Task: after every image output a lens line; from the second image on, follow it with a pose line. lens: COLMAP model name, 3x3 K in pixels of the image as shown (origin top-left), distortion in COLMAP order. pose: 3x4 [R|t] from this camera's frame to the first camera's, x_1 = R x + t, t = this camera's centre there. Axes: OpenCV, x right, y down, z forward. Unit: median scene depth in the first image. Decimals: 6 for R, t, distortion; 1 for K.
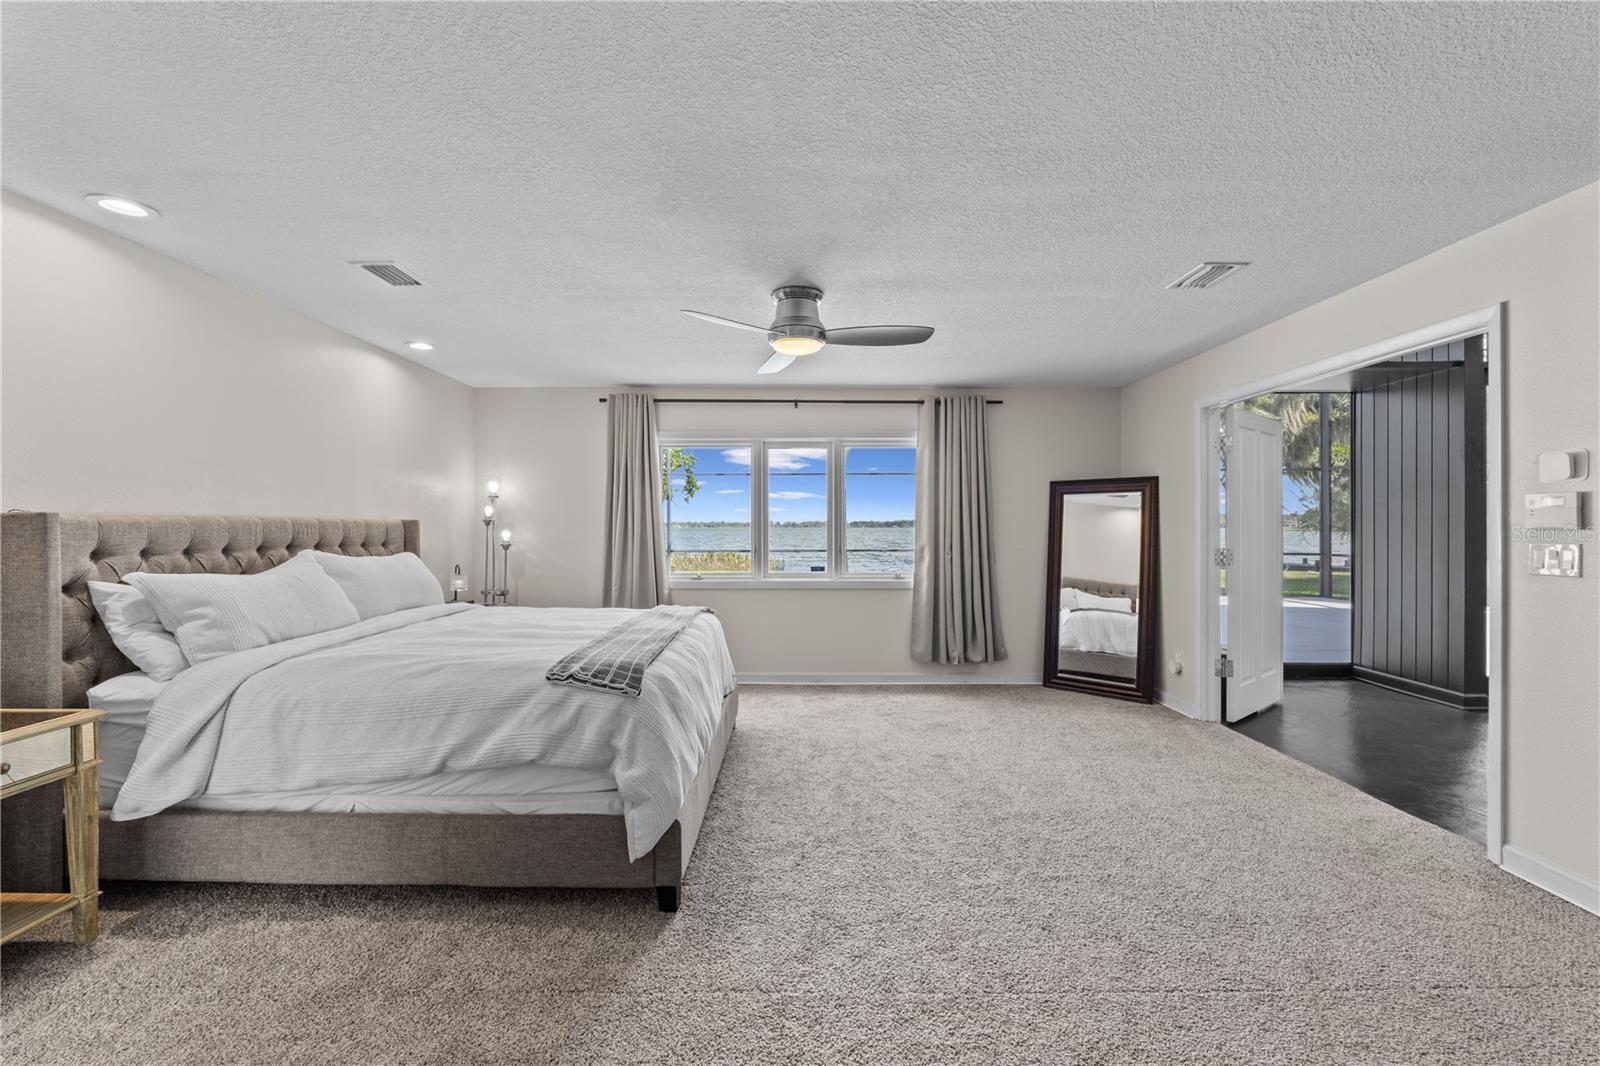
lens RADIAL K [[665.1, 0, 800.0], [0, 665.1, 533.0], [0, 0, 1]] dist [-0.020097, 0.000077]
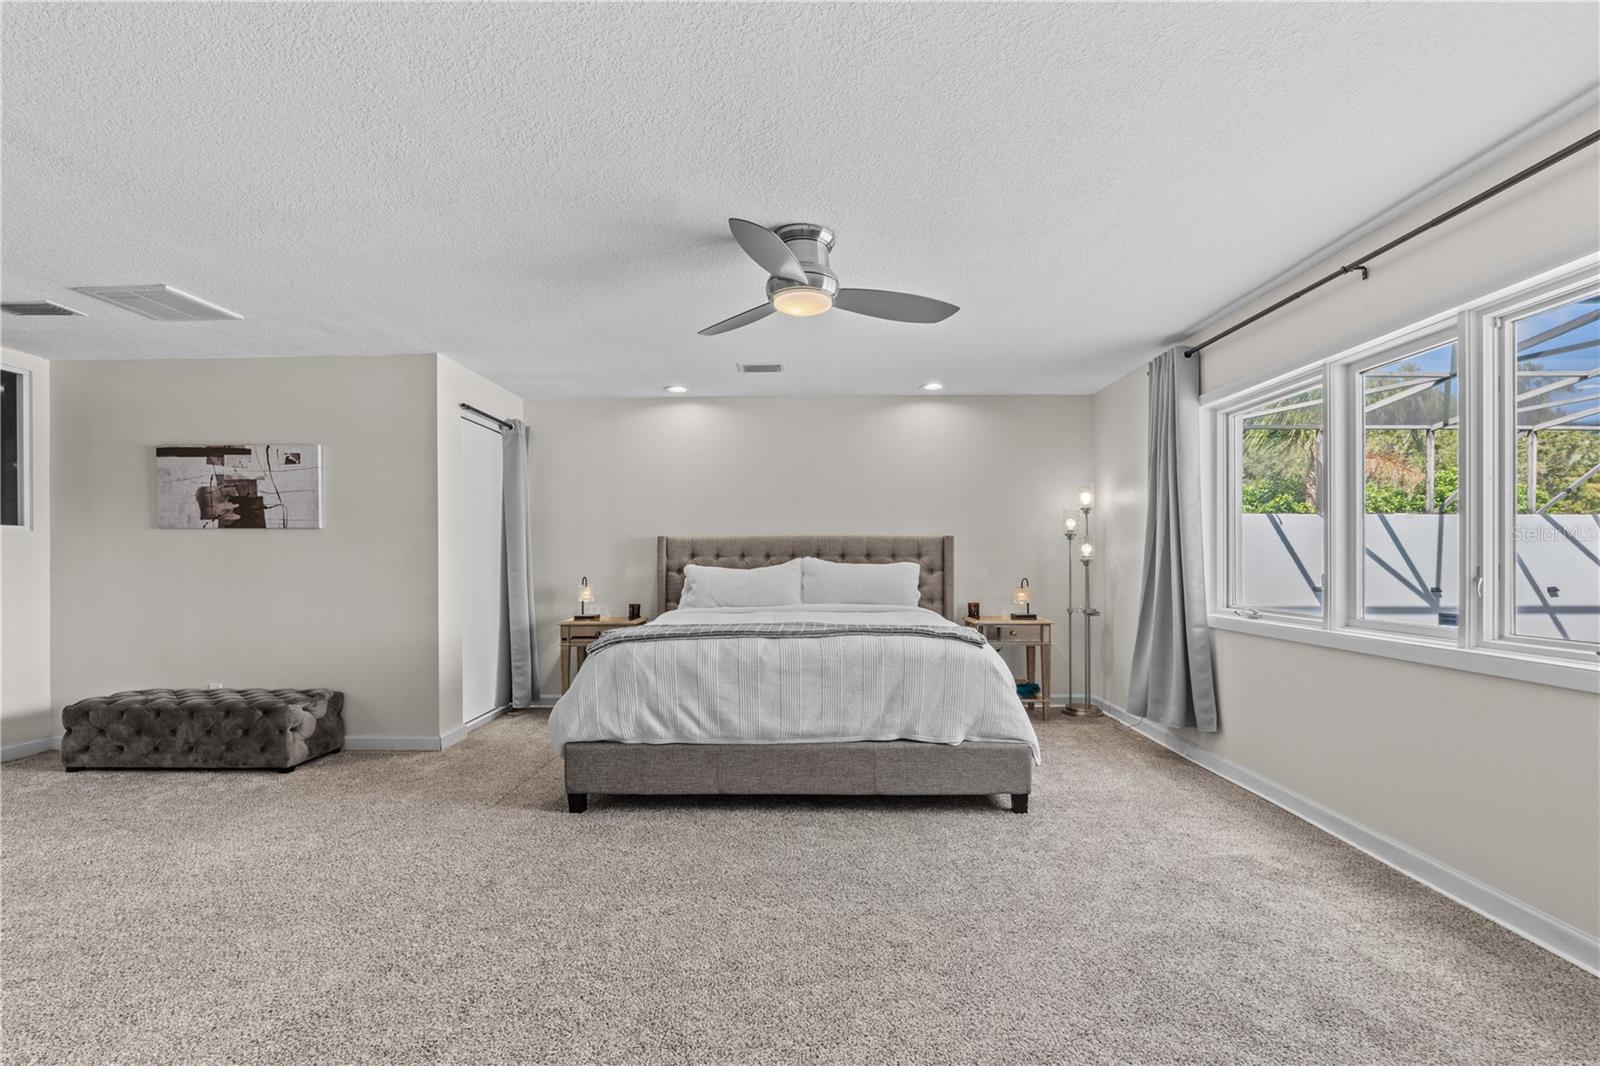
lens RADIAL K [[697.3, 0, 798.5], [0, 697.3, 561.4], [0, 0, 1]] dist [0.000282, 0.000027]
pose [[-0.016375, 0.002029, -0.999864, 0.540393], [-0.005859, 0.999981, 0.002125, 0.020600], [0.999849, 0.005893, -0.016363, 0.640598]]
